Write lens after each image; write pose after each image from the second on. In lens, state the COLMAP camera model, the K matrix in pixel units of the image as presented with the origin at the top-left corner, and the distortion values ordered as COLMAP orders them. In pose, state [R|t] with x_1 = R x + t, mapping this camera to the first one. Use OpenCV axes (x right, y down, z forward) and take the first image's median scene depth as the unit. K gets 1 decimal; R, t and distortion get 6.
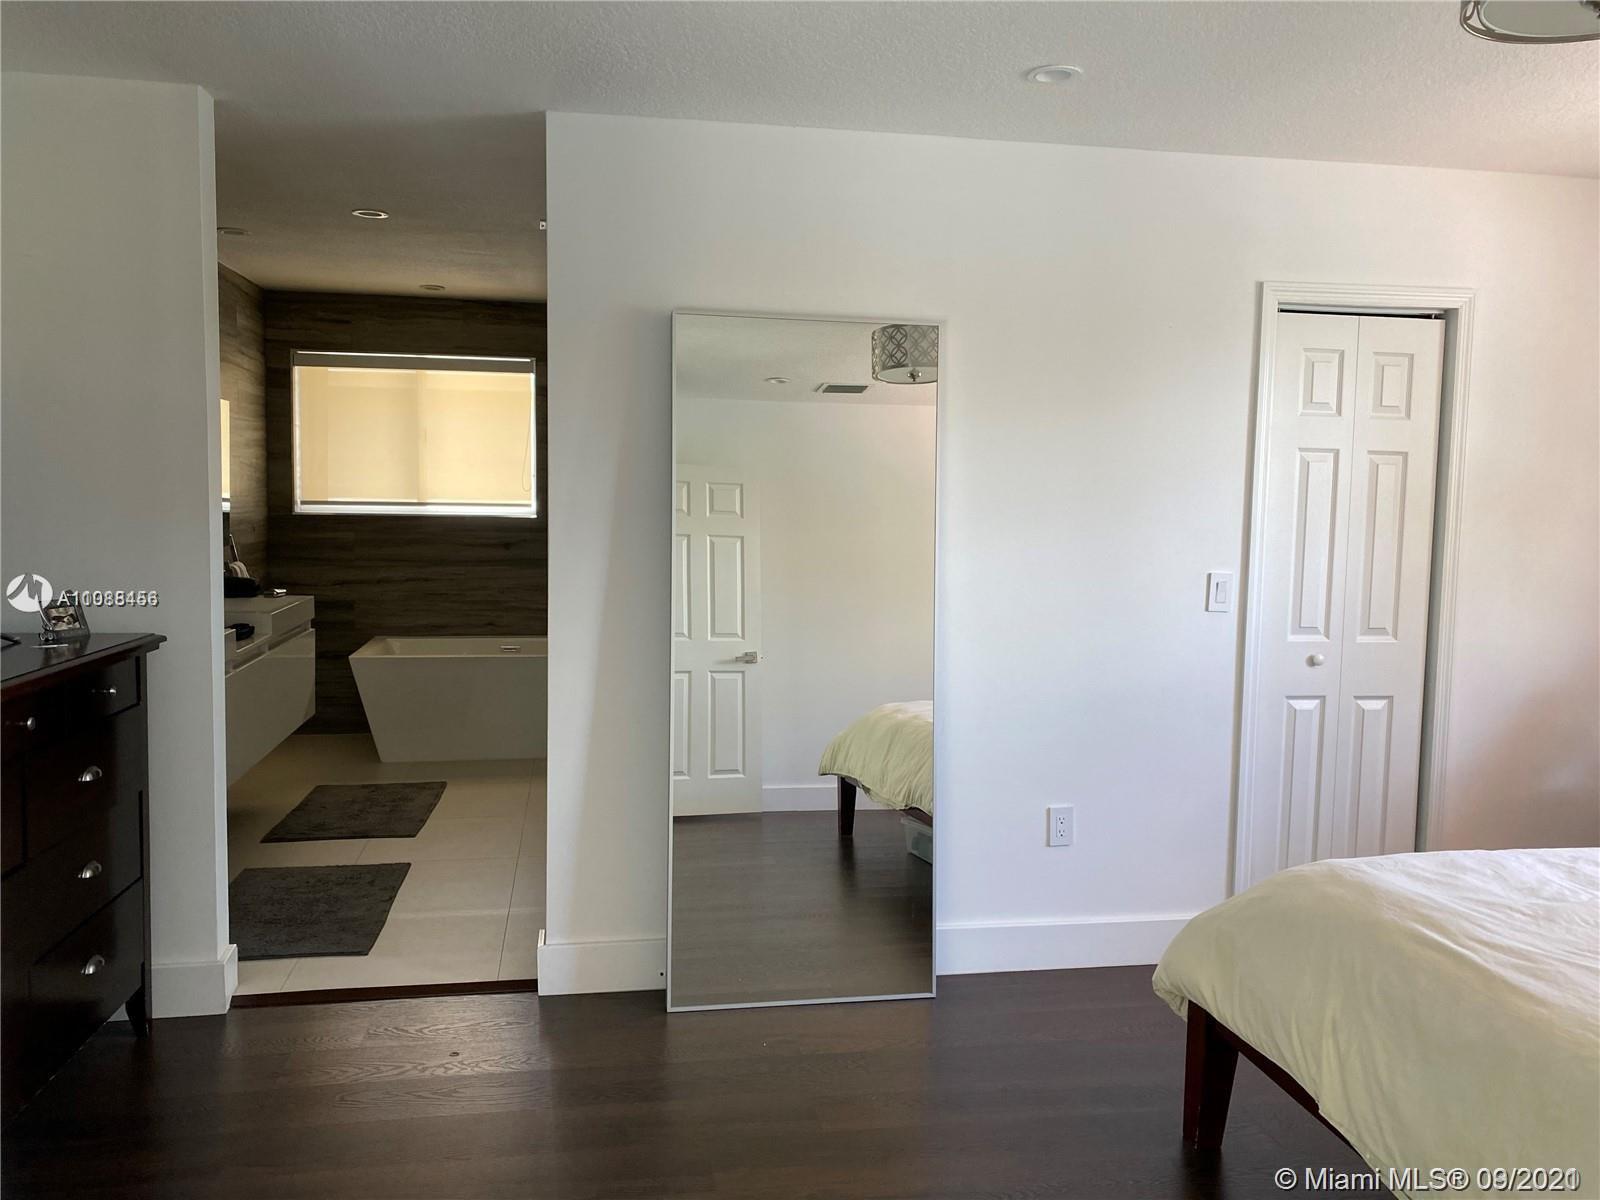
lens RADIAL K [[1208.9, 0, 800.0], [0, 1208.9, 591.6], [0, 0, 1]] dist [0.046088, -0.052229]
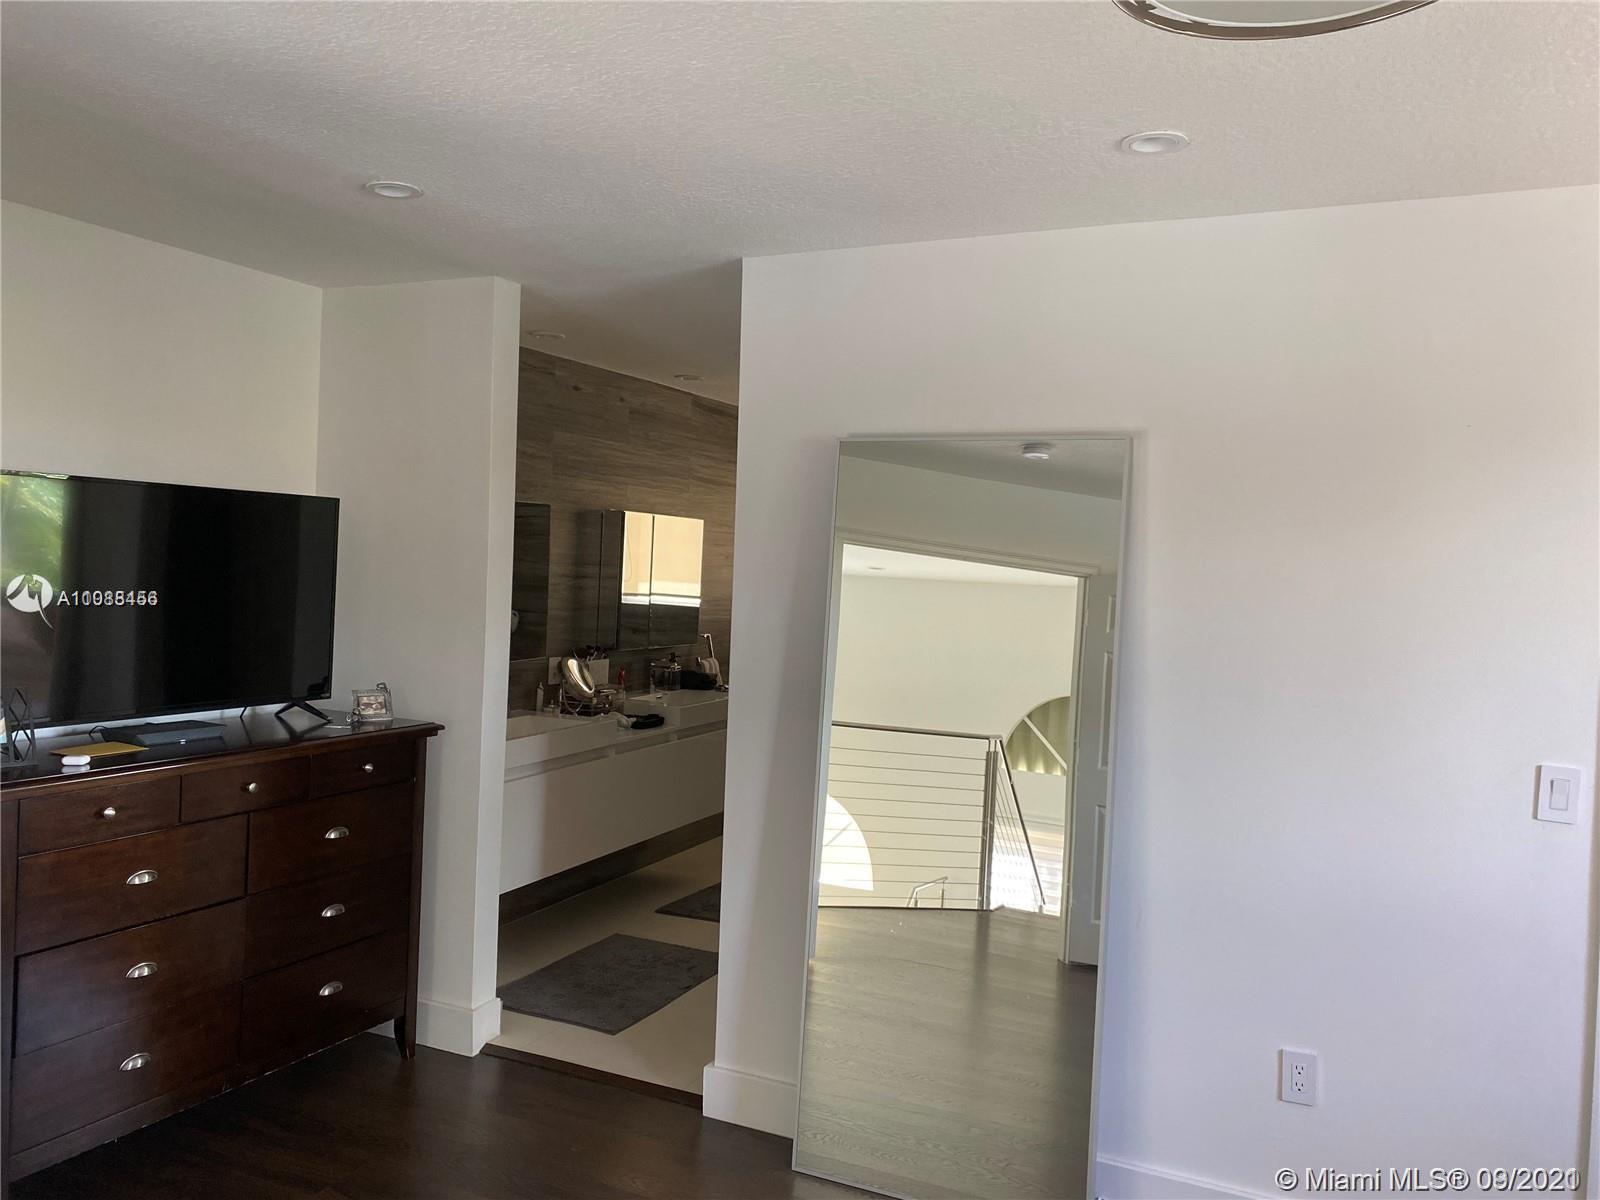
lens RADIAL K [[1208.9, 0, 788.6], [0, 1208.9, 591.7], [0, 0, 1]] dist [0.046088, -0.052229]
pose [[0.823647, 0.026207, -0.566496, 0.377097], [-0.071738, 0.995722, -0.058238, -0.042996], [0.562547, 0.088607, 0.822004, 0.161581]]
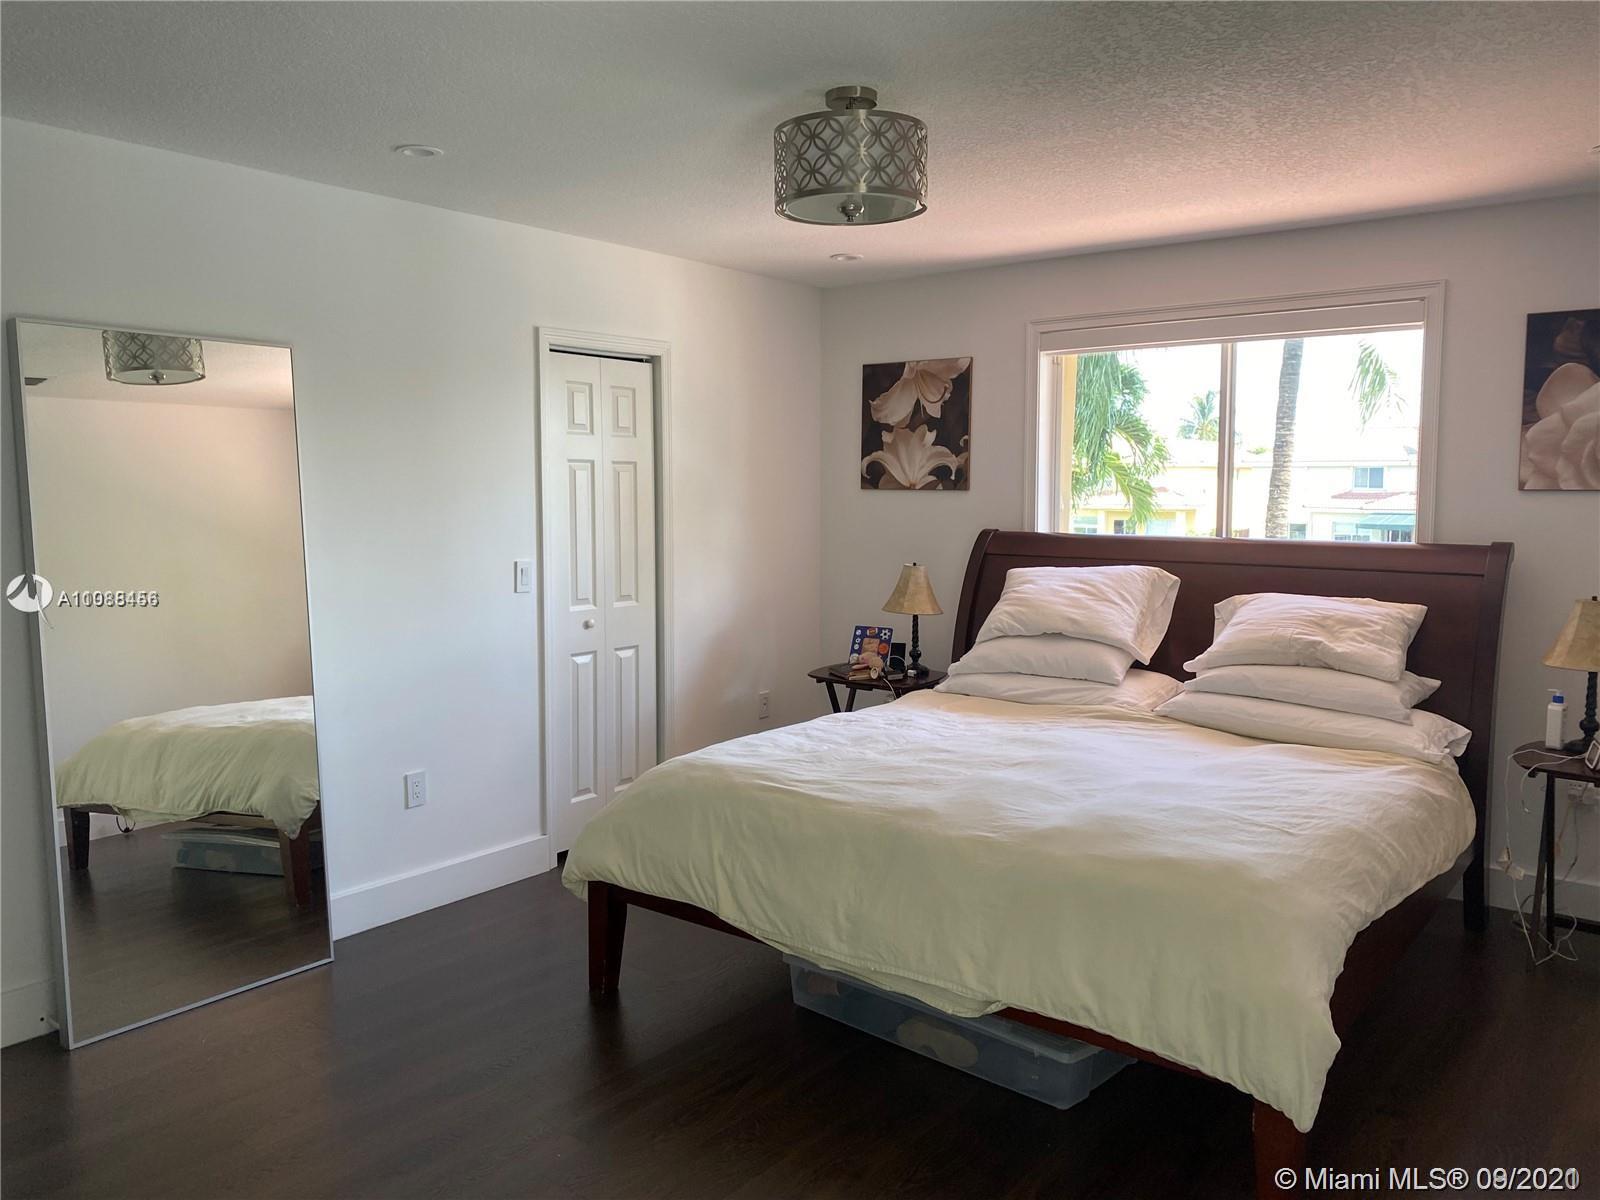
lens RADIAL K [[1208.9, 0, 800.0], [0, 1208.9, 592.3], [0, 0, 1]] dist [0.046088, -0.052229]
pose [[0.737663, -0.077385, 0.670719, -0.274047], [0.070012, 0.996822, 0.038010, -0.010348], [-0.671529, 0.018919, 0.740737, -0.099483]]
